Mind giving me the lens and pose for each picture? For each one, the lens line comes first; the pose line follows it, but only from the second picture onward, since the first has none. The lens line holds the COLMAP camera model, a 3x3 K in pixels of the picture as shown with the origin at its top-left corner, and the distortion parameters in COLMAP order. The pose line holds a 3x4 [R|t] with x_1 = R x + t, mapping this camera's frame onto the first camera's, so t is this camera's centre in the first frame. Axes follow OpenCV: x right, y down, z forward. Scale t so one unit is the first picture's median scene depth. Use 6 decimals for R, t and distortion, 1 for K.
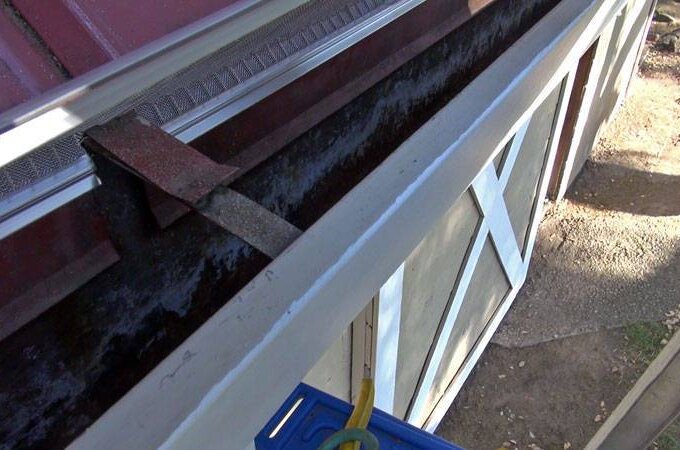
lens RADIAL K [[610.4, 0, 334.7], [0, 610.4, 230.7], [0, 0, 1]] dist [-0.005289, -0.004214]
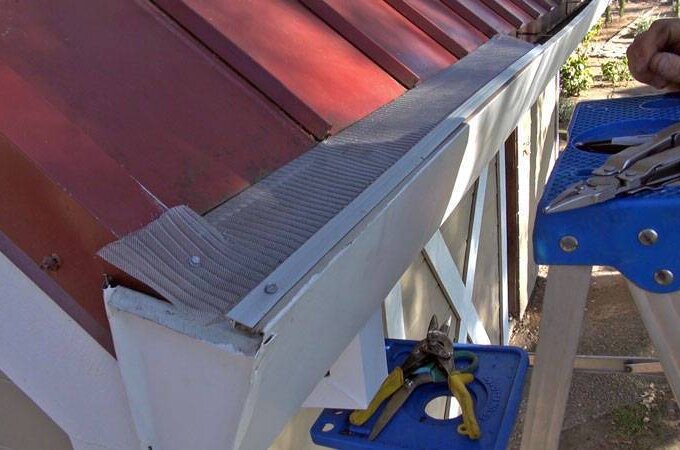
lens RADIAL K [[610.4, 0, 338.3], [0, 610.4, 227.7], [0, 0, 1]] dist [-0.005289, -0.004214]
pose [[0.983490, -0.155049, 0.093310, -0.045450], [0.175384, 0.943719, -0.280418, 0.064027], [-0.044580, 0.292153, 0.955332, -0.106660]]
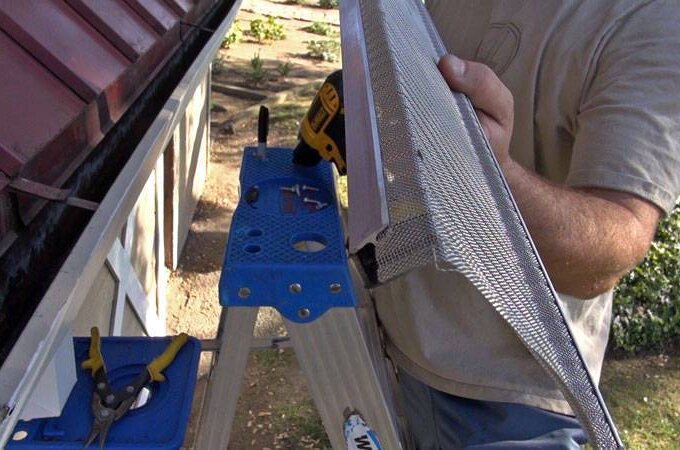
lens RADIAL K [[610.4, 0, 339.8], [0, 610.4, 226.7], [0, 0, 1]] dist [-0.005289, -0.004214]
pose [[0.788802, -0.179002, 0.588005, -0.063880], [0.265679, 0.961964, -0.063561, 0.042608], [-0.554262, 0.206358, 0.806356, -0.144764]]
